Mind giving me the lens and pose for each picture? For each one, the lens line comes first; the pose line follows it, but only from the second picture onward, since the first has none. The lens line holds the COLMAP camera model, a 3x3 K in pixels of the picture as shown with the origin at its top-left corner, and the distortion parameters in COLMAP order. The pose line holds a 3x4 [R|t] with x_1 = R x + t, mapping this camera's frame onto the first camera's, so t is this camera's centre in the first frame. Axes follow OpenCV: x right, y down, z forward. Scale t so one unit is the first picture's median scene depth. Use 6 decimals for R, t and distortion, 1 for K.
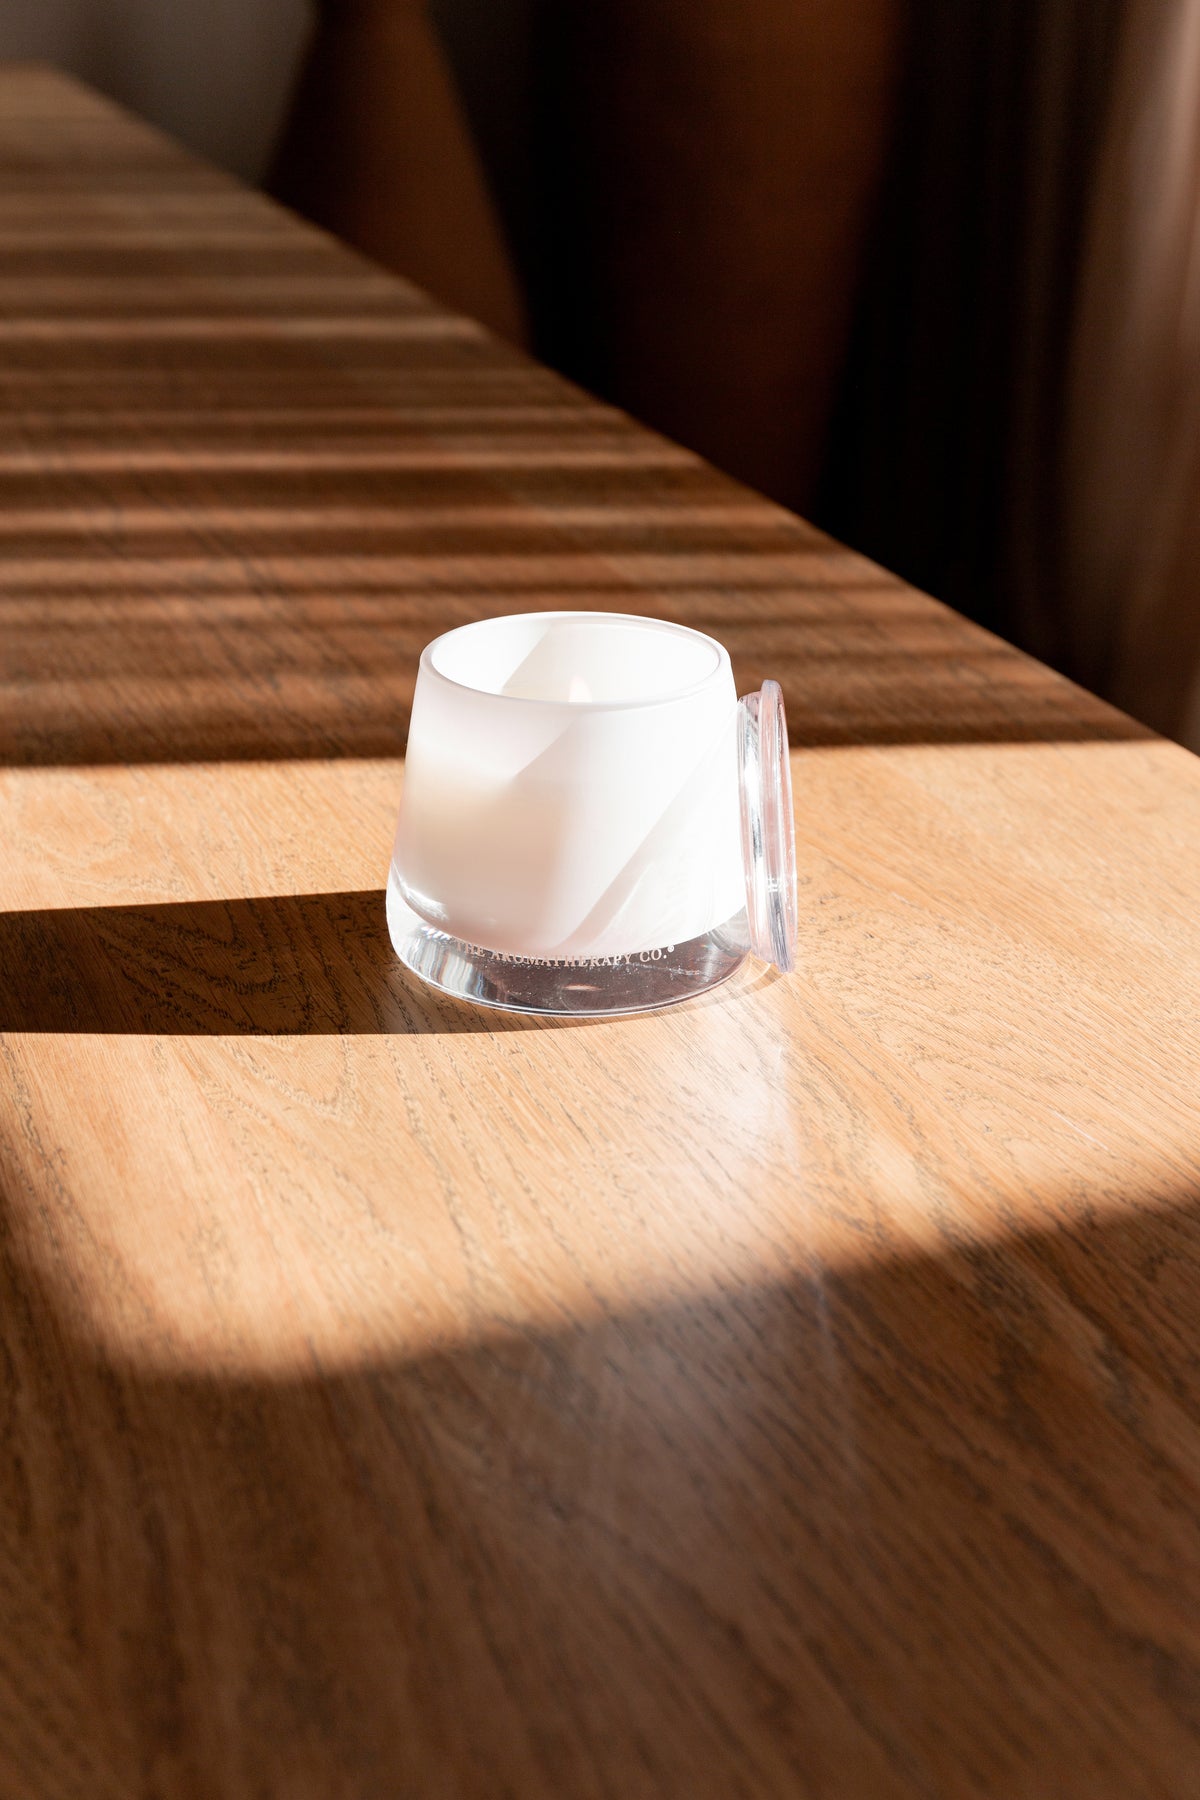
lens RADIAL K [[3589.0, 0, 591.0], [0, 3589.0, 907.2], [0, 0, 1]] dist [-0.031190, 0.000000]
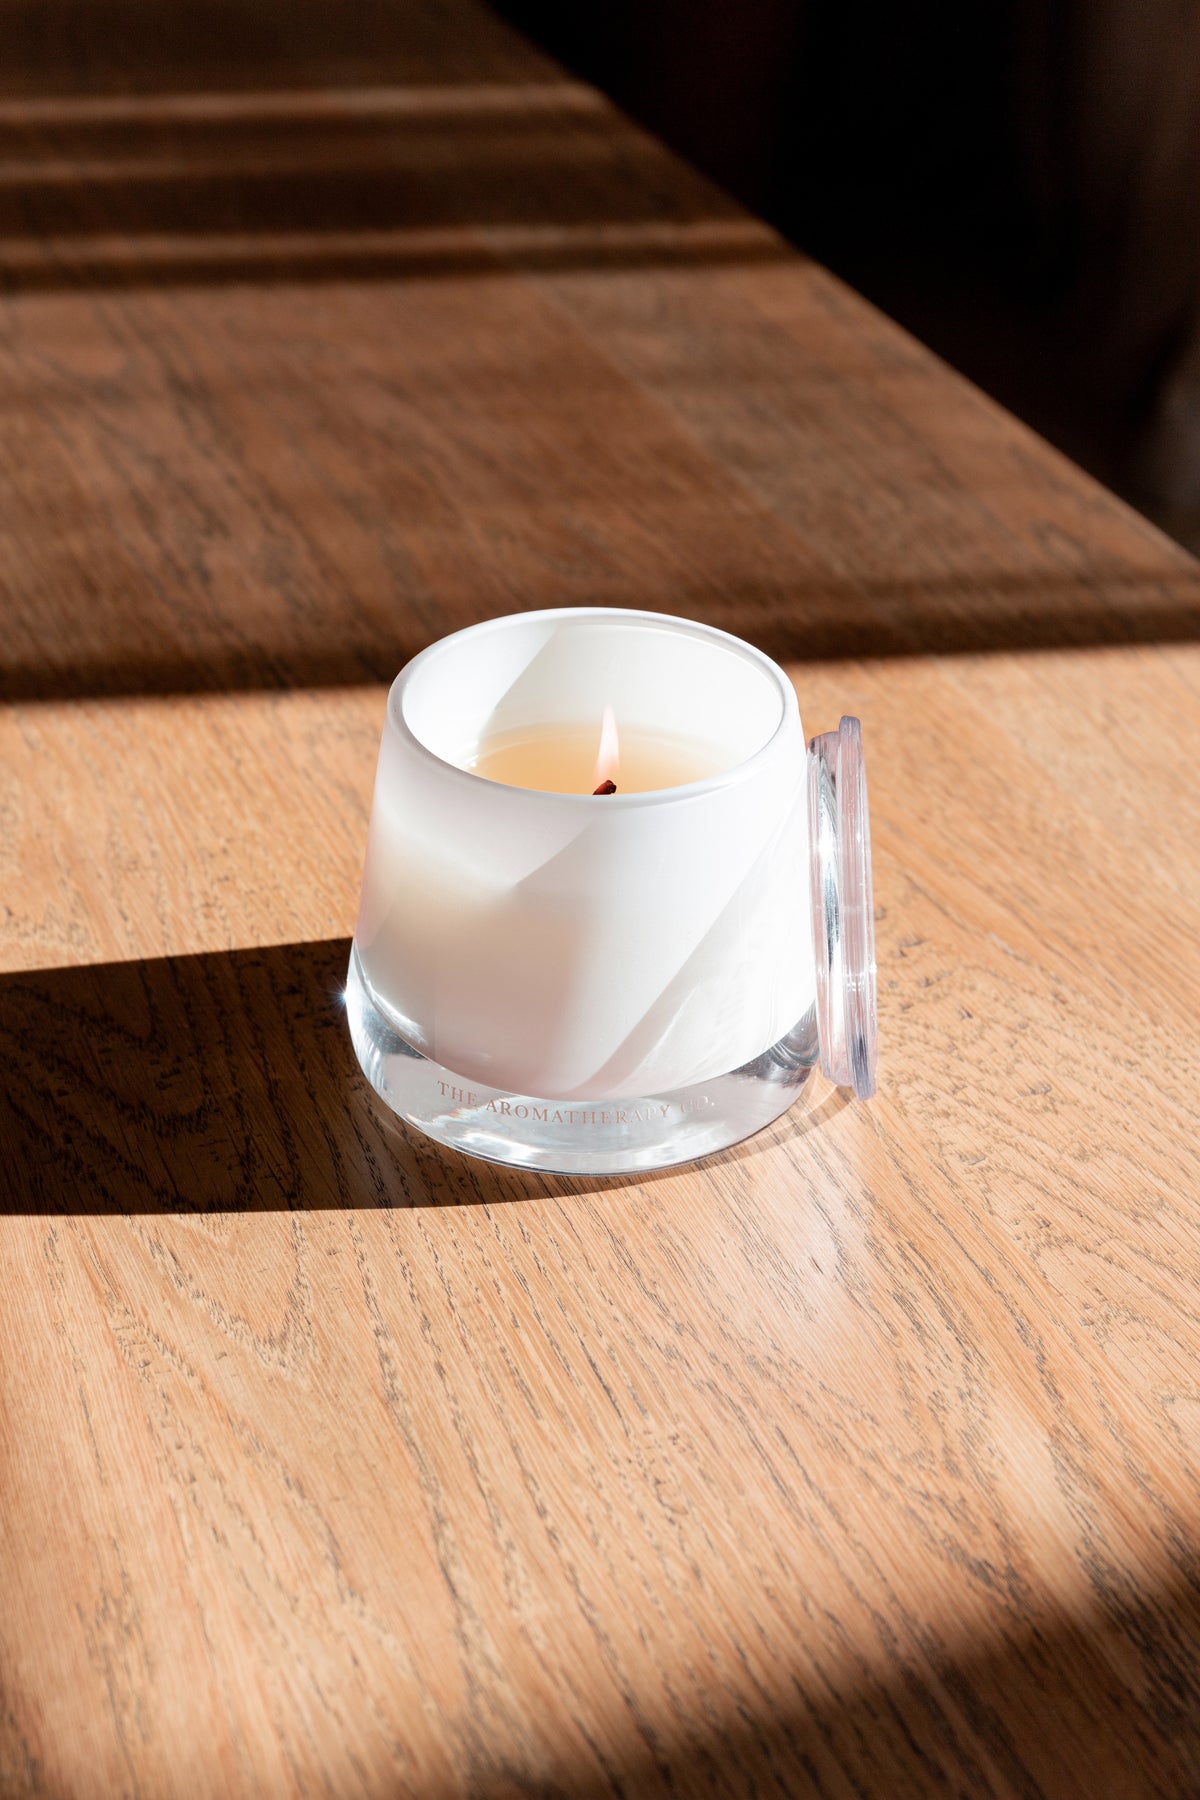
lens RADIAL K [[3589.0, 0, 596.0], [0, 3589.0, 885.3], [0, 0, 1]] dist [-0.031190, 0.000000]
pose [[0.999908, -0.004000, 0.012936, -0.014480], [0.001988, 0.988392, 0.151911, -0.153549], [-0.013394, -0.151871, 0.988310, 0.258079]]
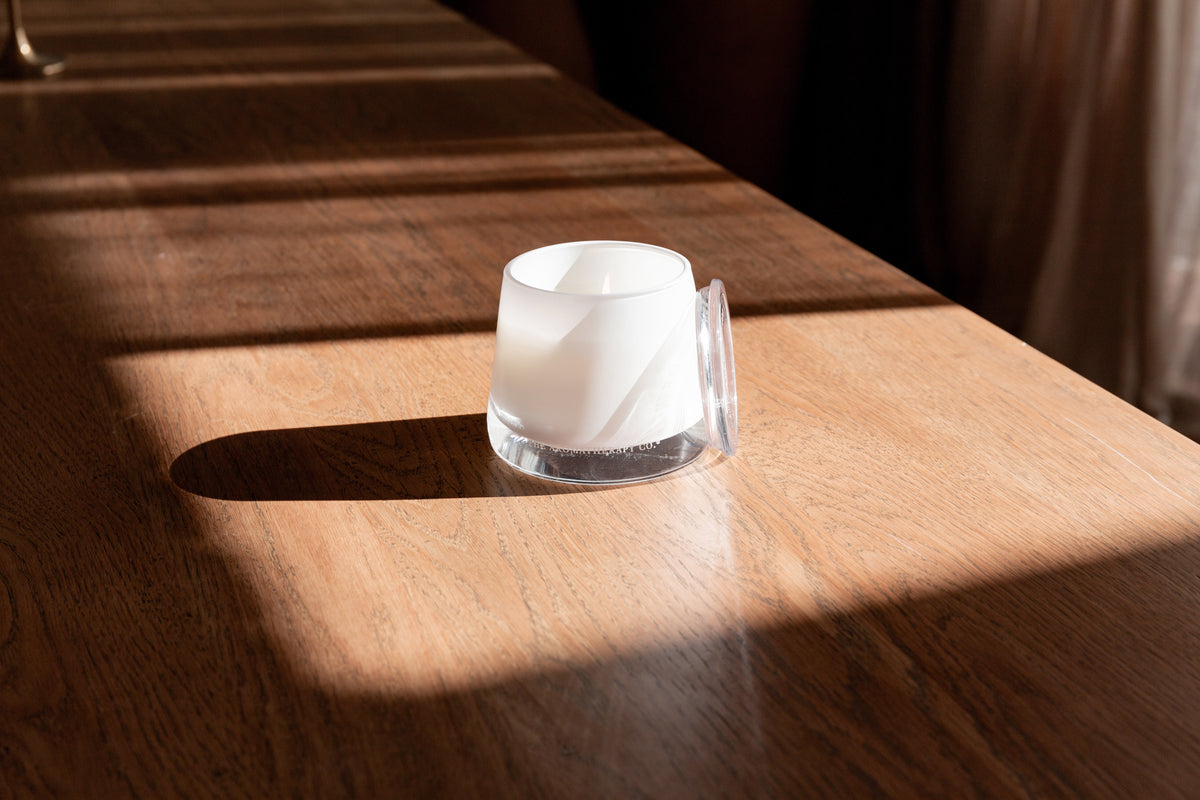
lens RADIAL K [[2392.7, 0, 571.1], [0, 2392.7, 412.8], [0, 0, 1]] dist [-0.031190, 0.000000]
pose [[0.999110, -0.022074, -0.035956, 0.022895], [0.021479, 0.999627, -0.016843, 0.016255], [0.036314, 0.016055, 0.999211, -0.106061]]
